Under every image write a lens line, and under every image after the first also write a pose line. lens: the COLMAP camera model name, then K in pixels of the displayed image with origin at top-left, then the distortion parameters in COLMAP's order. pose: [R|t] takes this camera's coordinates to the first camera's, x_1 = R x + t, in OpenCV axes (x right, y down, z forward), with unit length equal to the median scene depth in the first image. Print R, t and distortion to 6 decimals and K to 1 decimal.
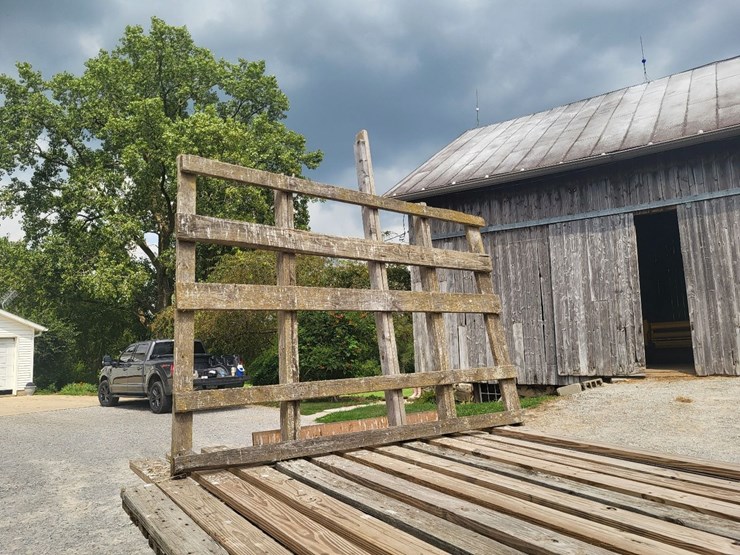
lens RADIAL K [[558.1, 0, 358.7], [0, 558.1, 280.2], [0, 0, 1]] dist [0.049275, -0.024534]
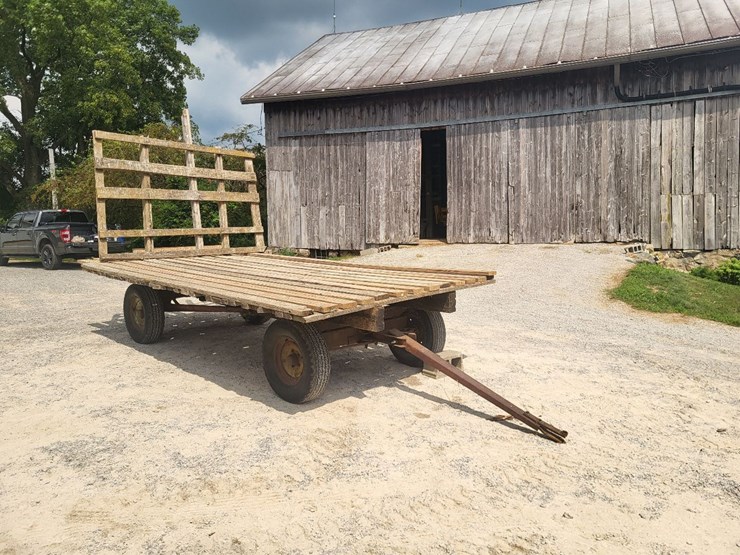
lens RADIAL K [[556.9, 0, 374.1], [0, 556.9, 270.3], [0, 0, 1]] dist [0.041839, -0.018233]
pose [[0.975665, 0.004154, 0.219227, 0.065679], [-0.047678, 0.979916, 0.193625, -0.035070], [-0.214020, -0.199366, 0.956268, -0.343592]]
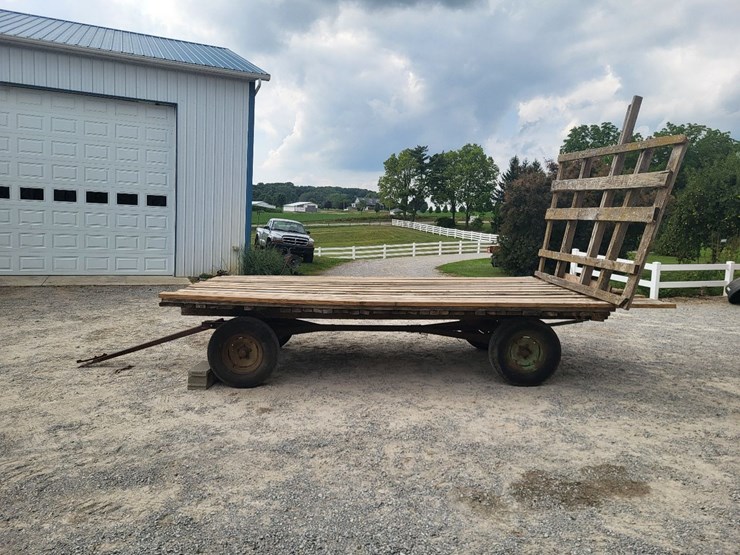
lens RADIAL K [[556.9, 0, 369.6], [0, 556.9, 271.5], [0, 0, 1]] dist [0.041839, -0.018233]
pose [[-0.525228, 0.100266, -0.845034, 0.479390], [0.082688, 0.994348, 0.066588, 0.010519], [0.846934, -0.034900, -0.530551, 0.340185]]
